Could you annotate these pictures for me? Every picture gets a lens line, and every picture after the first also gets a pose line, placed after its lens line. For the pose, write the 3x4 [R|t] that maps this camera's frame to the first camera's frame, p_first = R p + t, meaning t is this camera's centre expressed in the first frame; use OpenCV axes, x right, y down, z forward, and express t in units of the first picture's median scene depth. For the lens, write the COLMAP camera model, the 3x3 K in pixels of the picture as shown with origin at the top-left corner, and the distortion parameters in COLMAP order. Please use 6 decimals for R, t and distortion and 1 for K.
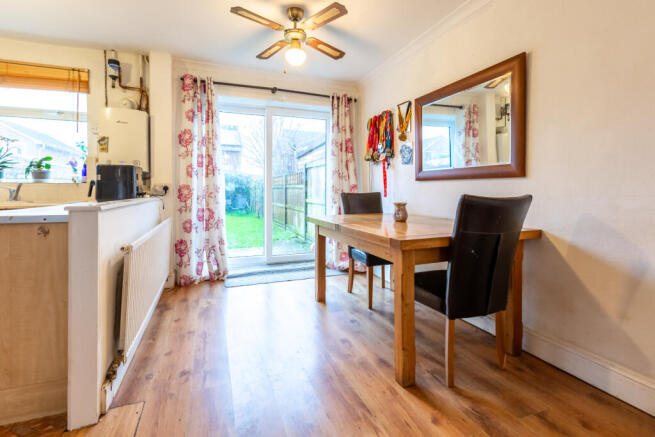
lens RADIAL K [[302.2, 0, 329.5], [0, 302.2, 194.6], [0, 0, 1]] dist [-0.005079, -0.000359]
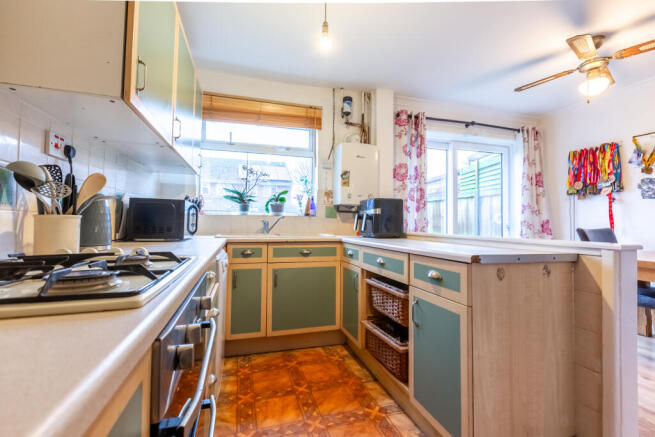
lens RADIAL K [[289.0, 0, 327.1], [0, 289.0, 214.0], [0, 0, 1]] dist [0.004124, 0.000875]
pose [[0.995948, 0.006737, -0.089675, -0.670727], [-0.010917, 0.998873, -0.046200, -0.001326], [0.089263, 0.046992, 0.994899, 0.025055]]
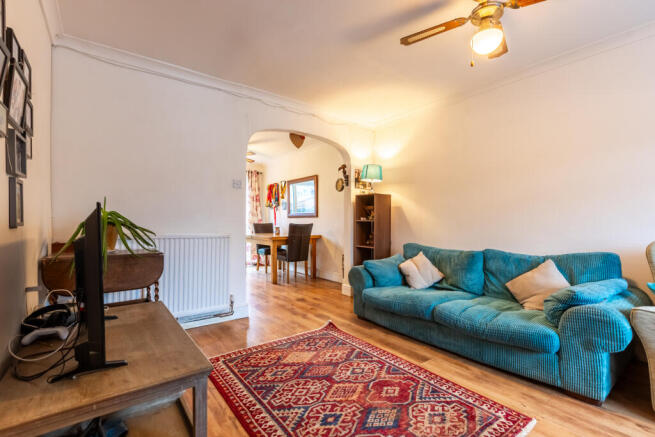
lens RADIAL K [[302.2, 0, 322.6], [0, 302.2, 217.7], [0, 0, 1]] dist [-0.005079, -0.000359]
pose [[0.966810, -0.000547, 0.255496, -0.030258], [0.006894, 0.999690, -0.023945, 0.009154], [-0.255404, 0.024912, 0.966513, -1.144452]]
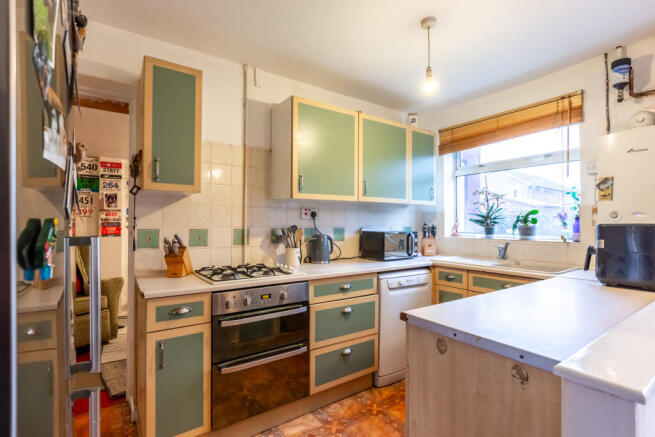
lens RADIAL K [[311.4, 0, 328.8], [0, 311.4, 218.9], [0, 0, 1]] dist [-0.004189, -0.001460]
pose [[0.225992, -0.015212, -0.974010, -0.195721], [-0.017938, 0.999644, -0.019775, -0.068914], [0.973964, 0.021941, 0.225639, 0.218465]]
